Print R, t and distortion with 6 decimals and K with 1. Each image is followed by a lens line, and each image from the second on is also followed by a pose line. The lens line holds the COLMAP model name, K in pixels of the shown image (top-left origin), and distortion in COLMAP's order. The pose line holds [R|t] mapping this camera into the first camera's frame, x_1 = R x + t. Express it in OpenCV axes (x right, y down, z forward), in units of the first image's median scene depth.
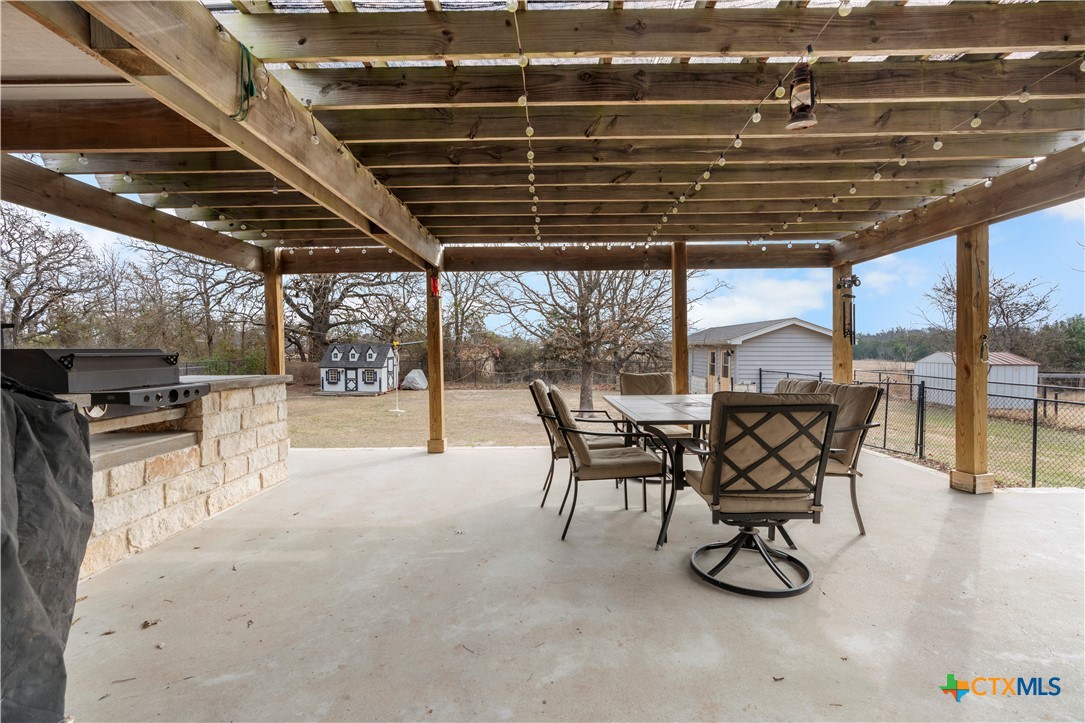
lens RADIAL K [[488.6, 0, 543.2], [0, 488.6, 357.2], [0, 0, 1]] dist [-0.015994, 0.006007]
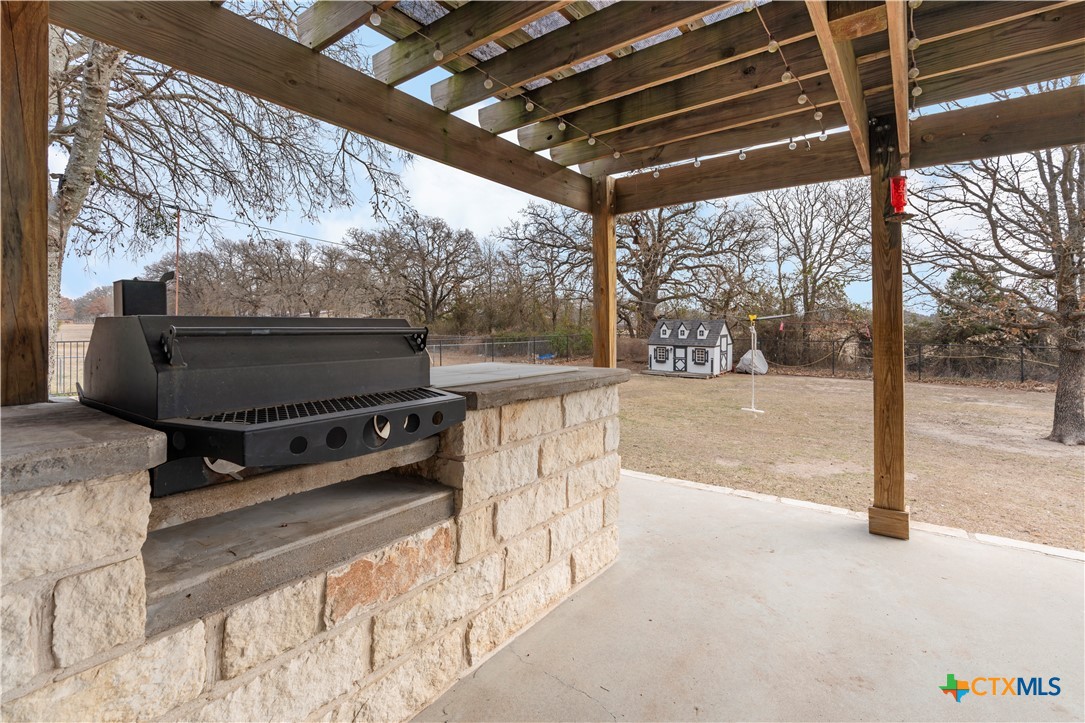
lens RADIAL K [[488.6, 0, 543.2], [0, 488.6, 357.2], [0, 0, 1]] dist [-0.015994, 0.006007]
pose [[0.805618, 0.043566, -0.590831, -0.060239], [-0.015437, 0.998498, 0.052577, -0.001099], [0.592234, -0.033236, 0.805080, 0.111861]]
